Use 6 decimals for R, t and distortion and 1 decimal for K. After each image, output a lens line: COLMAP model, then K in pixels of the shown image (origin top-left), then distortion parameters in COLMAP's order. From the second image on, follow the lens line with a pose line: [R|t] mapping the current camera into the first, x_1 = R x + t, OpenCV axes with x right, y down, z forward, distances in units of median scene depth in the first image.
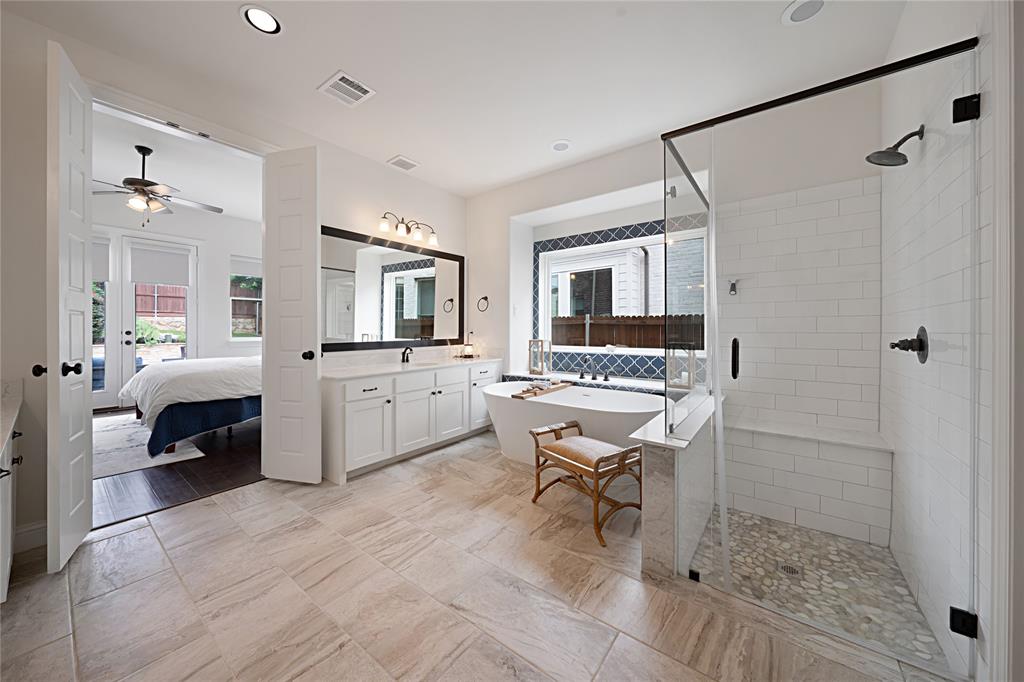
lens RADIAL K [[358.7, 0, 515.4], [0, 358.7, 331.9], [0, 0, 1]] dist [0.000869, -0.000050]
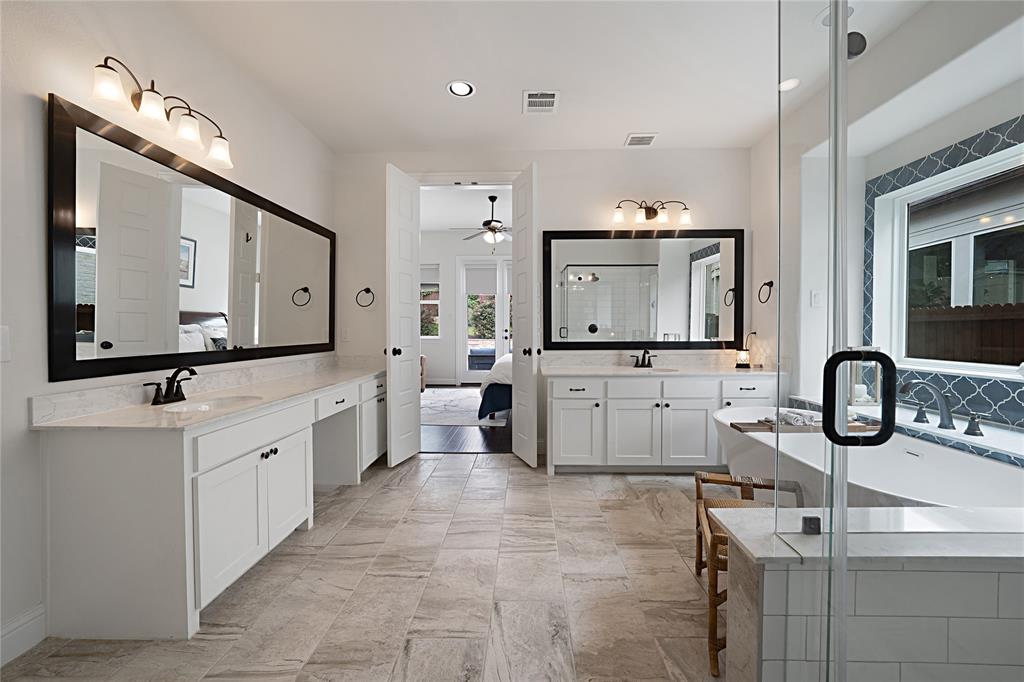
lens RADIAL K [[412.4, 0, 514.7], [0, 412.4, 336.0], [0, 0, 1]] dist [-0.002154, -0.000313]
pose [[0.576990, 0.016815, -0.816578, 0.412308], [-0.006359, 0.999850, 0.016096, -0.004063], [0.816727, -0.004095, 0.577010, 0.199176]]
